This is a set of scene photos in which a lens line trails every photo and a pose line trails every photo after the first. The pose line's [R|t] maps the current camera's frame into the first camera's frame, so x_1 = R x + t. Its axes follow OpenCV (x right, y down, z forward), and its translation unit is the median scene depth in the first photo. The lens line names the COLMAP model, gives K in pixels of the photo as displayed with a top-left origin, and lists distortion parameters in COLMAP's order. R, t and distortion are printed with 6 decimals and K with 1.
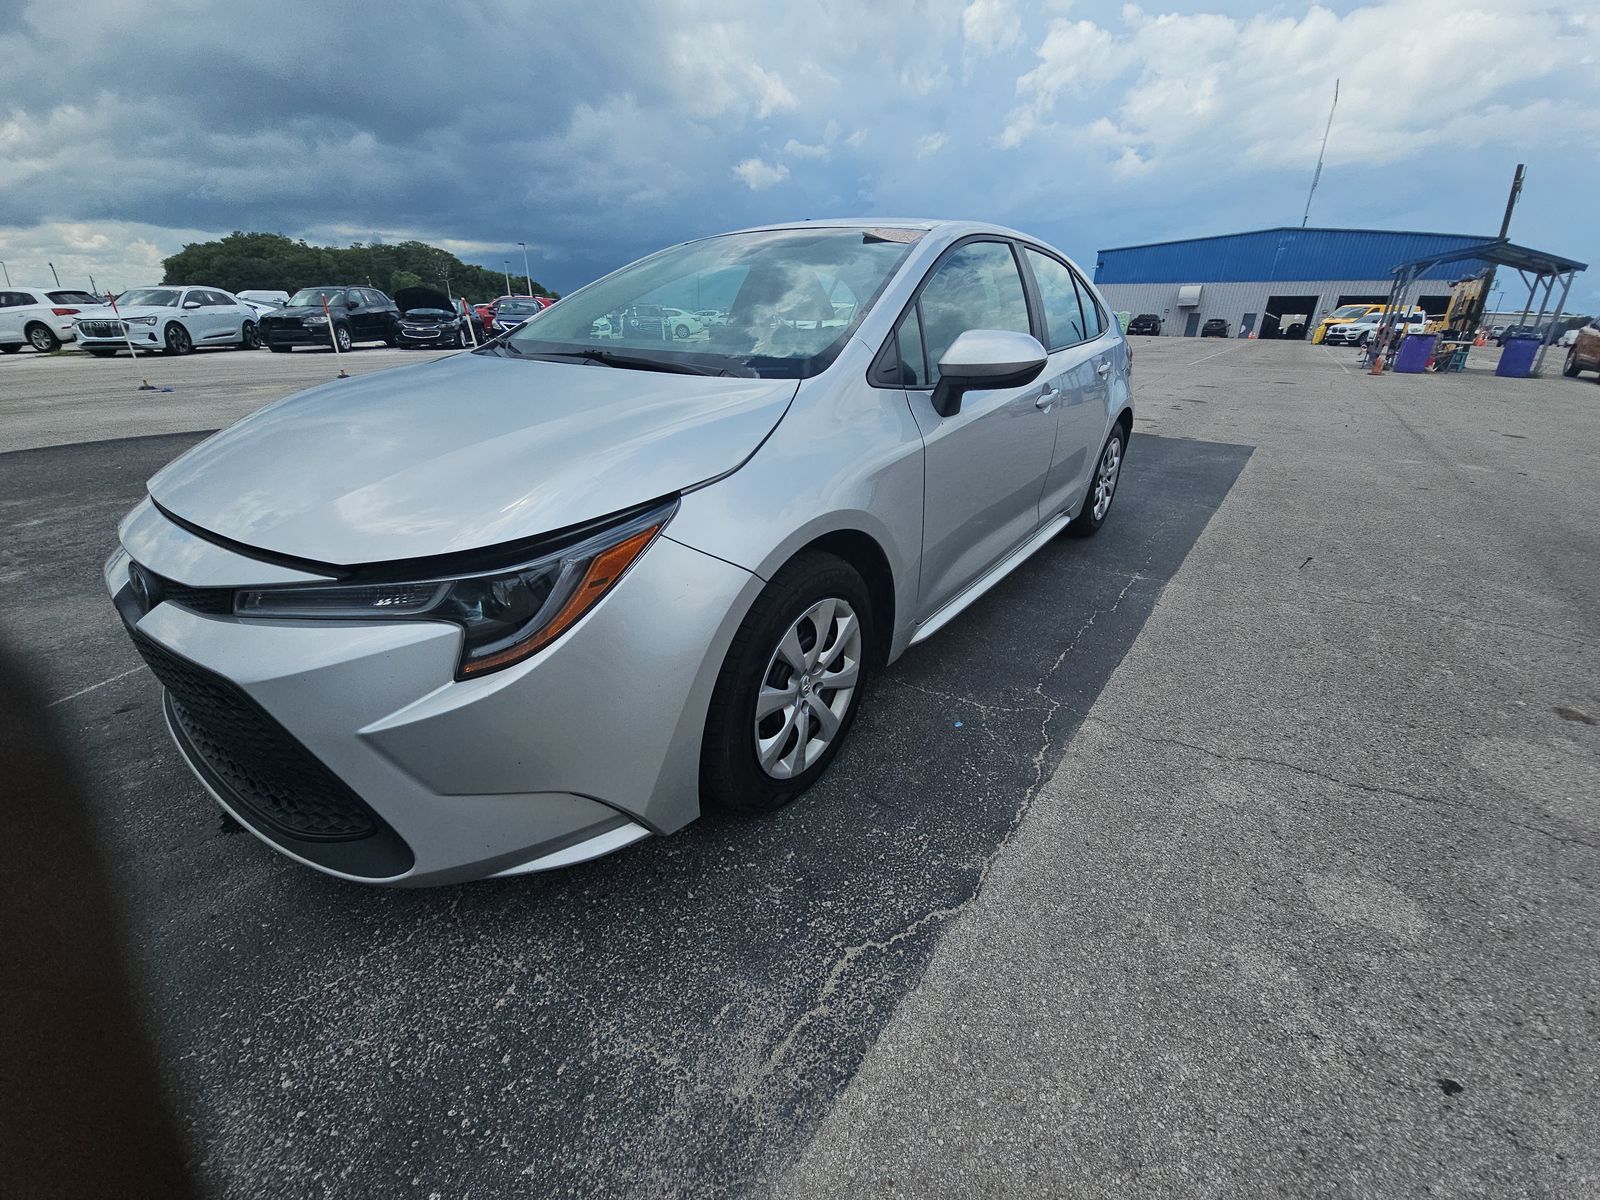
lens RADIAL K [[654.1, 0, 792.0], [0, 654.1, 597.5], [0, 0, 1]] dist [0.017645, -0.017025]
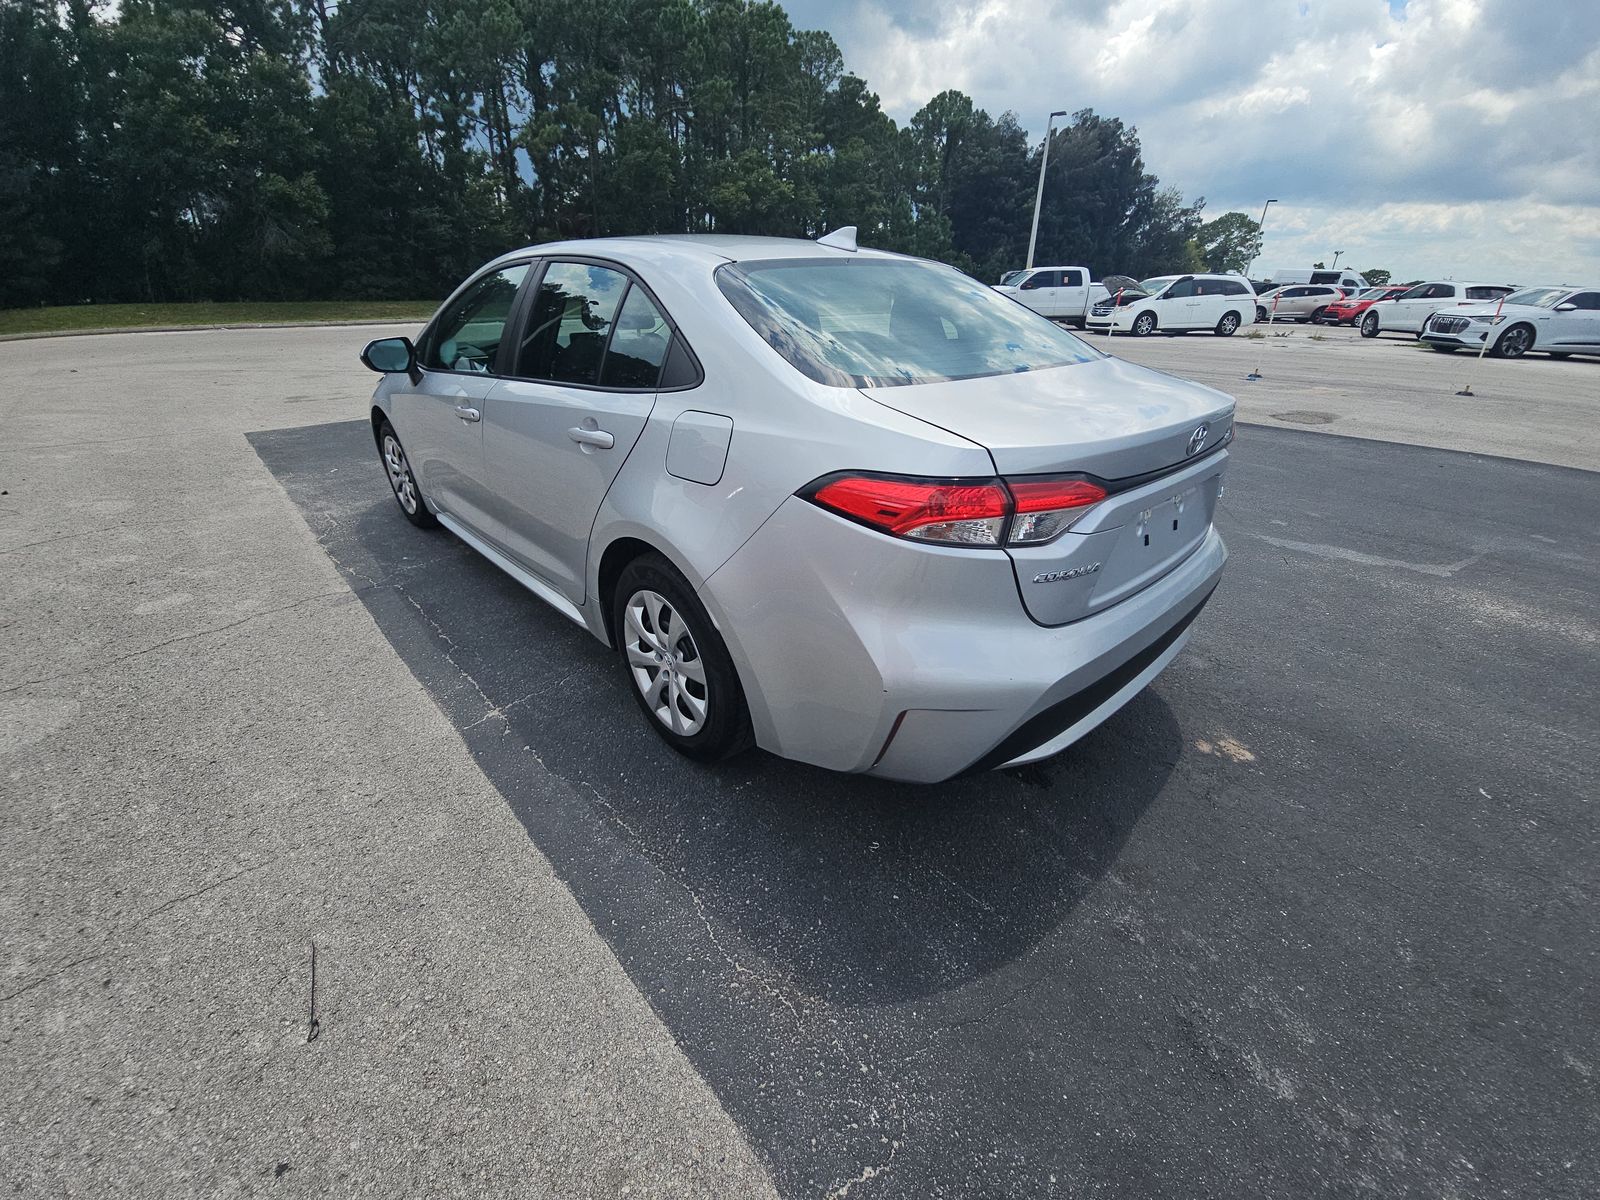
lens RADIAL K [[654.1, 0, 792.0], [0, 654.1, 597.5], [0, 0, 1]] dist [0.017645, -0.017025]
pose [[-0.183355, 0.406717, -0.894965, 2.214559], [-0.398332, 0.801574, 0.445883, -1.210439], [0.898728, 0.438248, 0.015036, 2.577725]]
